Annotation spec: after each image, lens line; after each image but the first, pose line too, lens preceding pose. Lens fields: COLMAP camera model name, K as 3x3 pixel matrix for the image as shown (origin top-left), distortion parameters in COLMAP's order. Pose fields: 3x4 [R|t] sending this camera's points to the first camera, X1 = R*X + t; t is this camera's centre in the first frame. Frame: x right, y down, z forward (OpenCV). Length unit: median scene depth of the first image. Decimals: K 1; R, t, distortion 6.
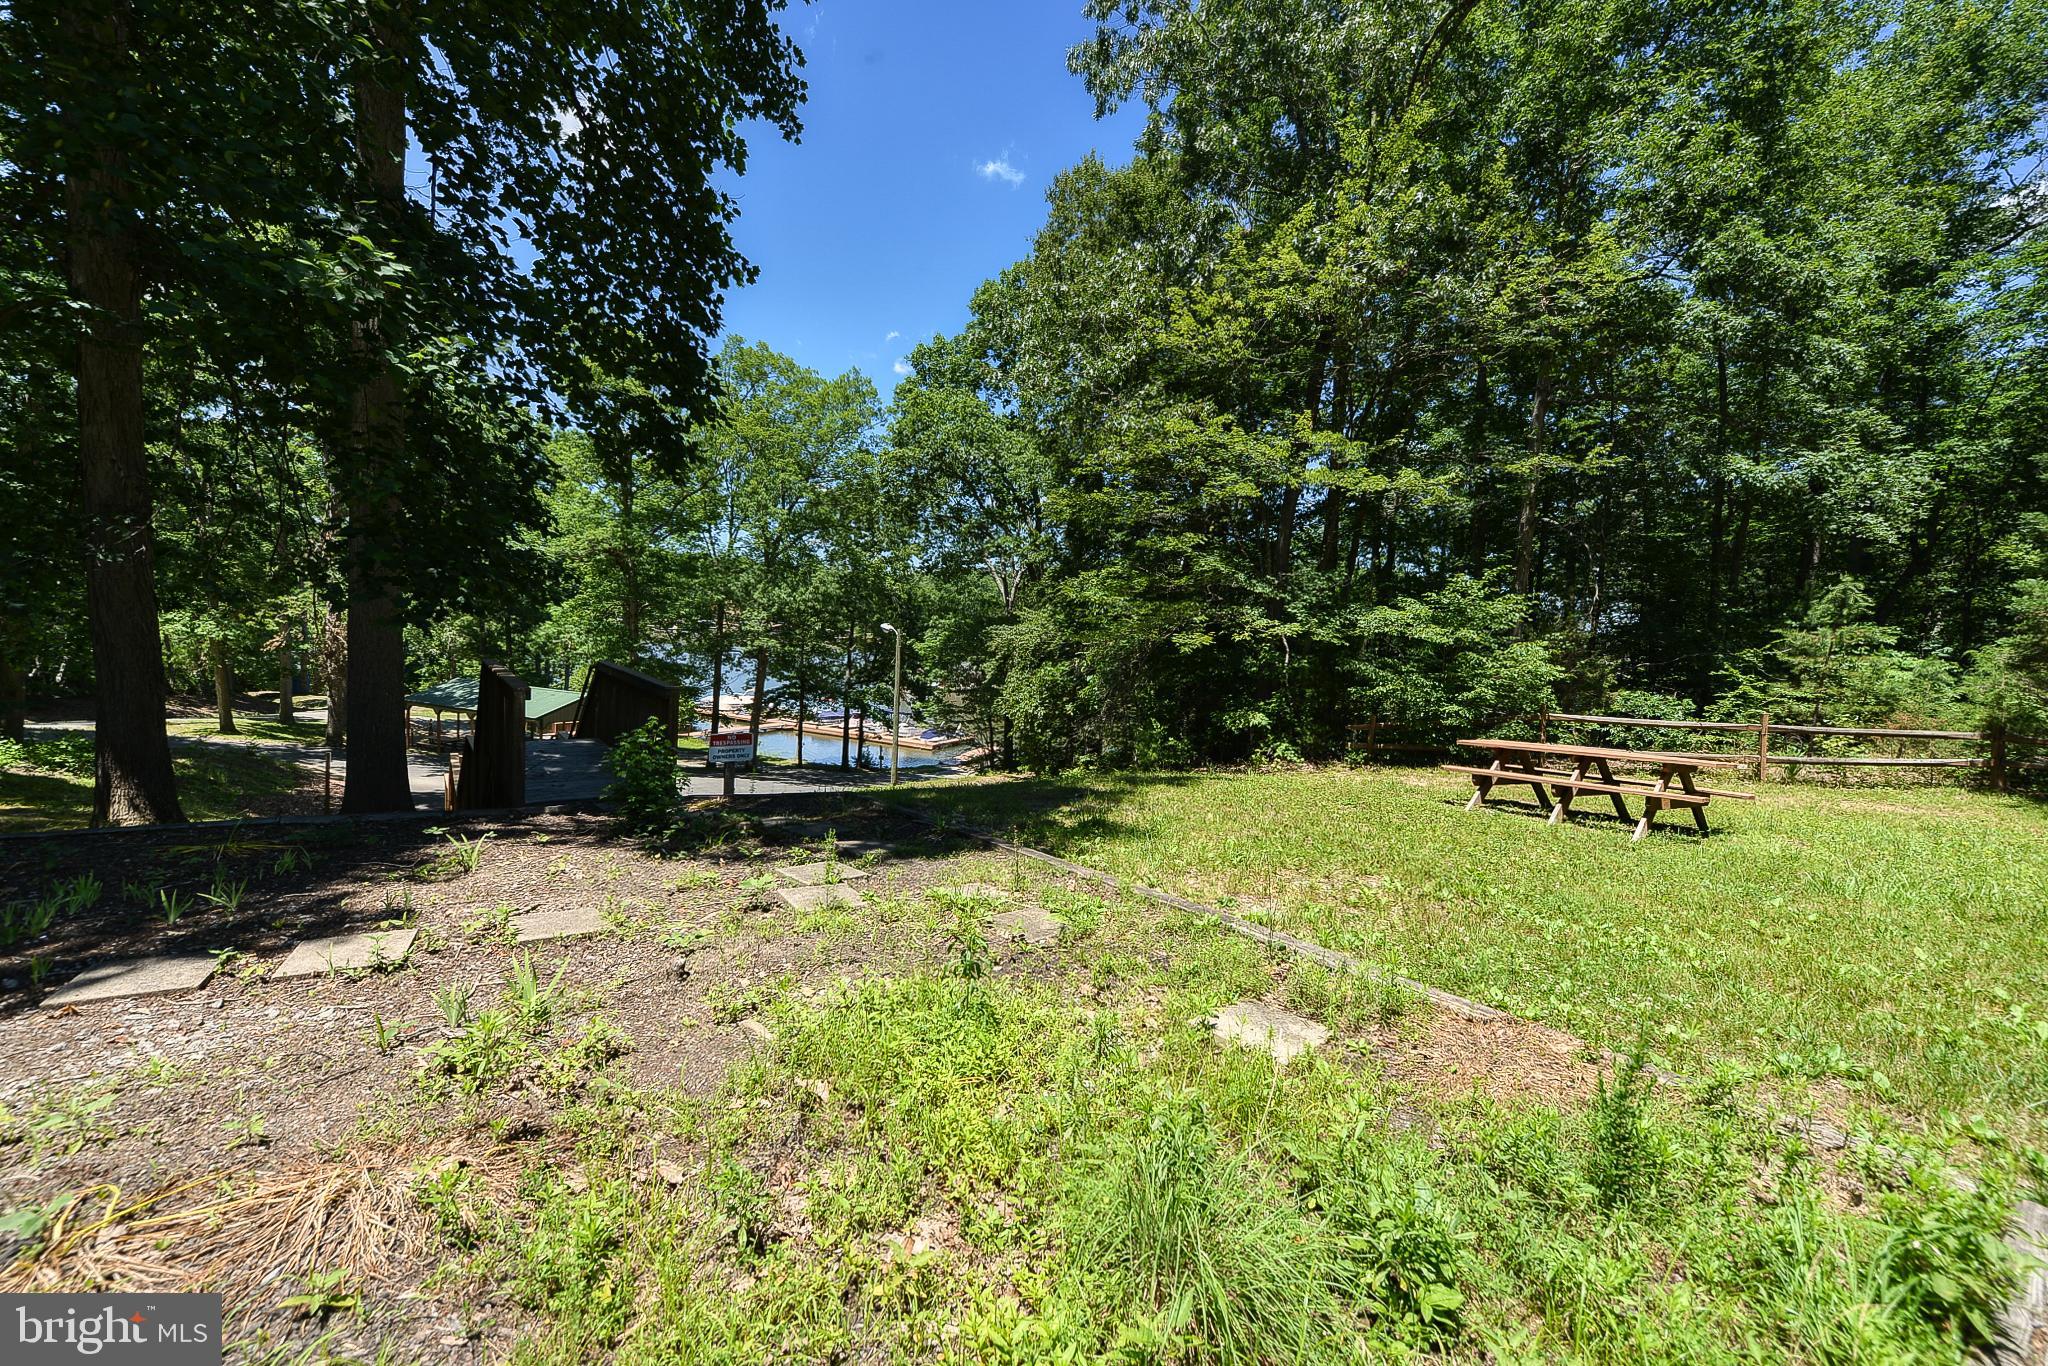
lens RADIAL K [[870.4, 0, 1024.0], [0, 870.4, 673.0], [0, 0, 1]] dist [0.000365, 0.000324]
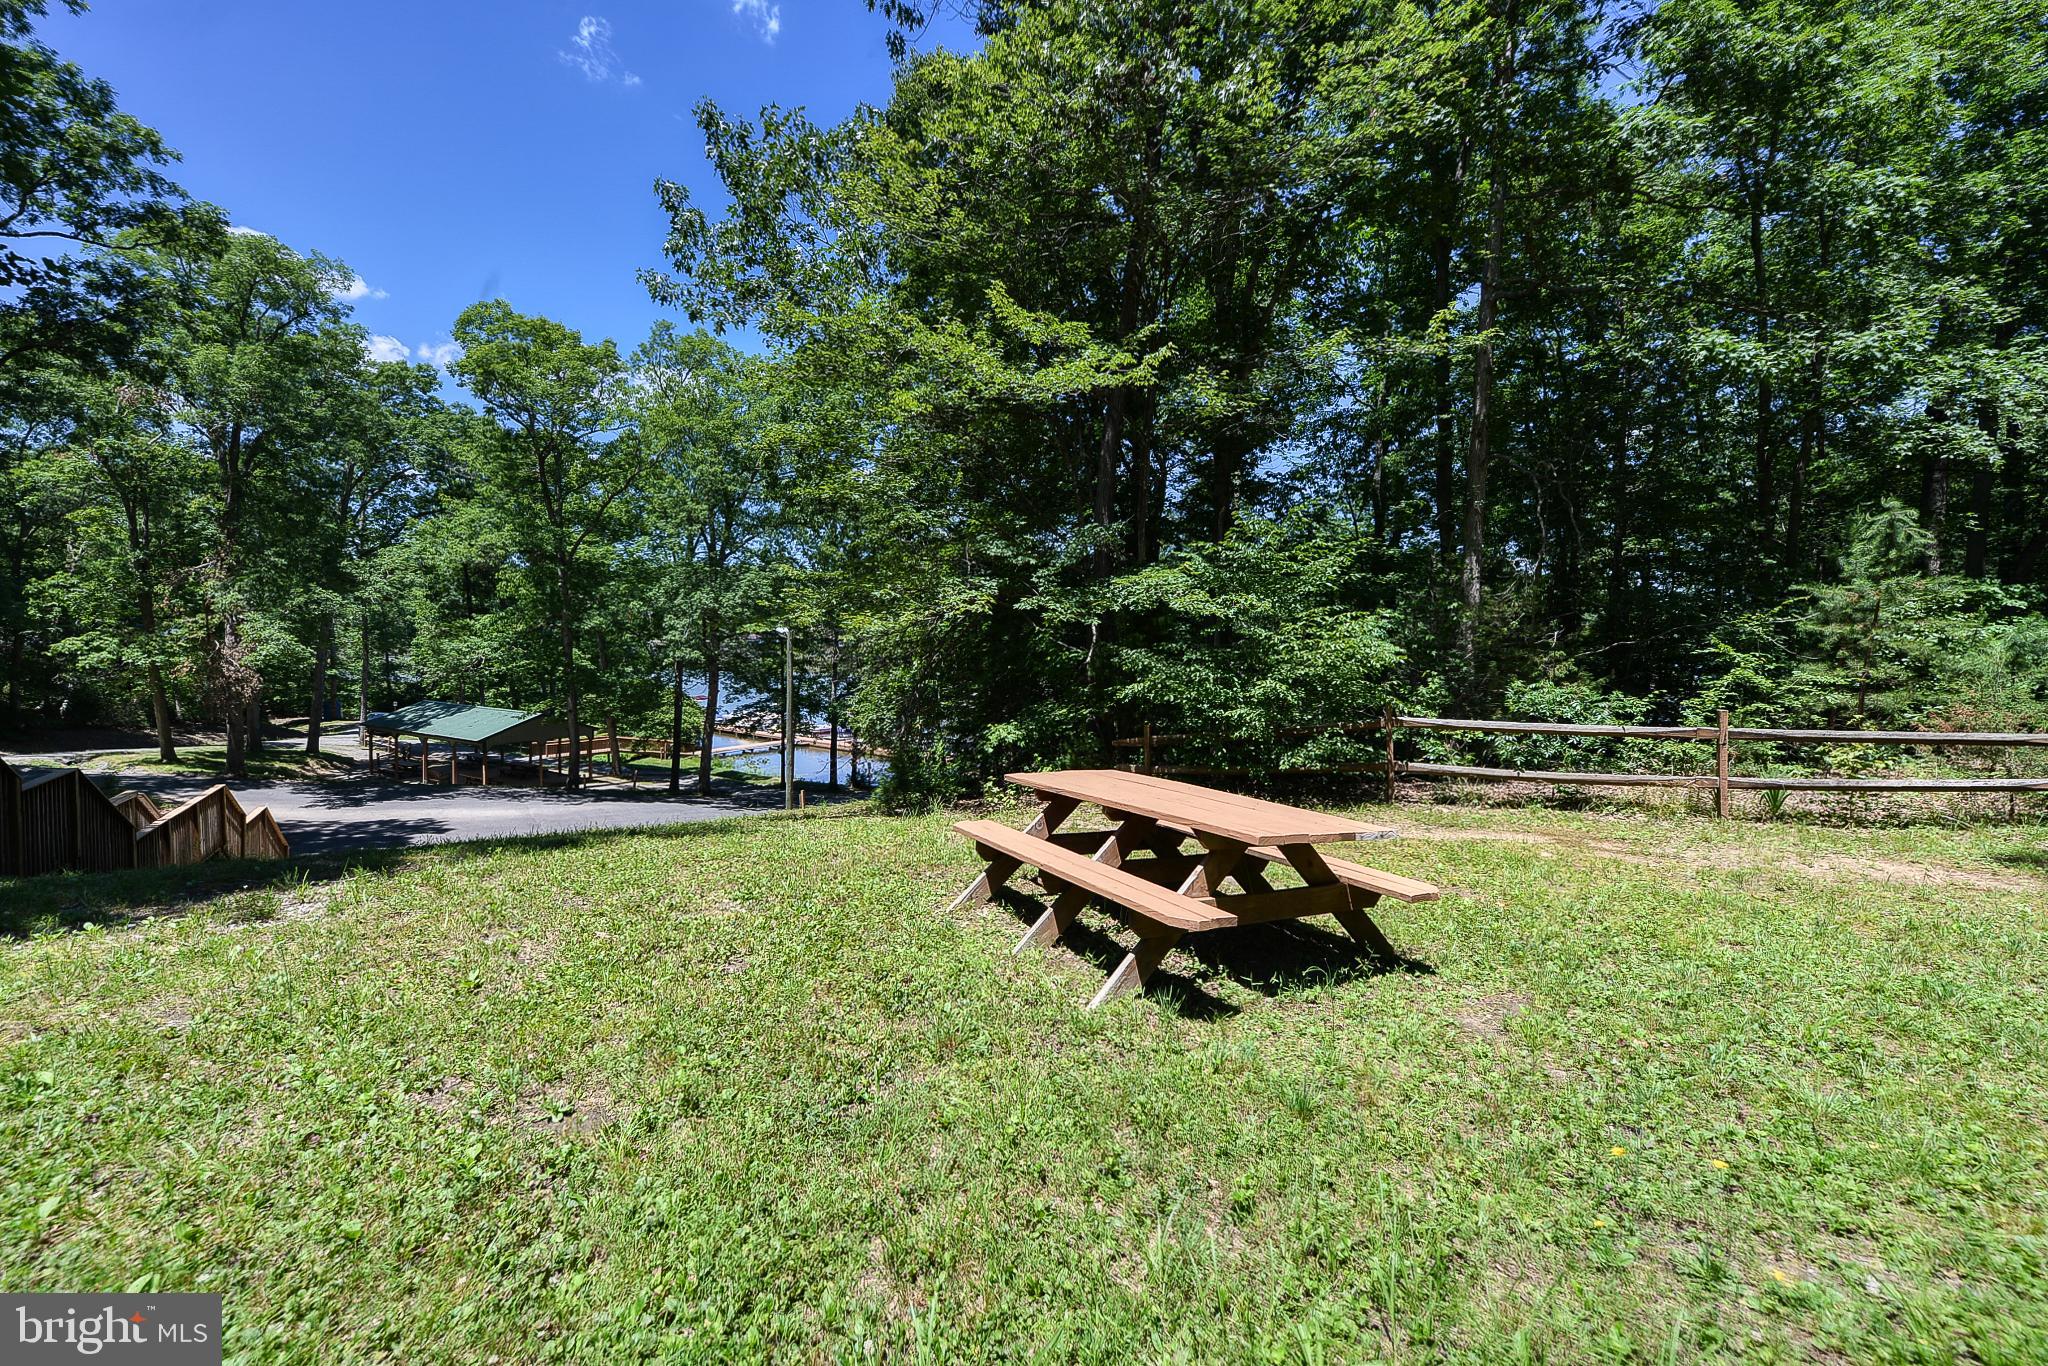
lens RADIAL K [[887.2, 0, 1024.1], [0, 887.2, 688.2], [0, 0, 1]] dist [-0.026994, -0.000738]
pose [[0.992726, -0.024255, -0.117925, 0.350660], [0.025022, 0.999674, 0.005028, 0.011994], [0.117764, -0.007942, 0.993010, 0.260247]]
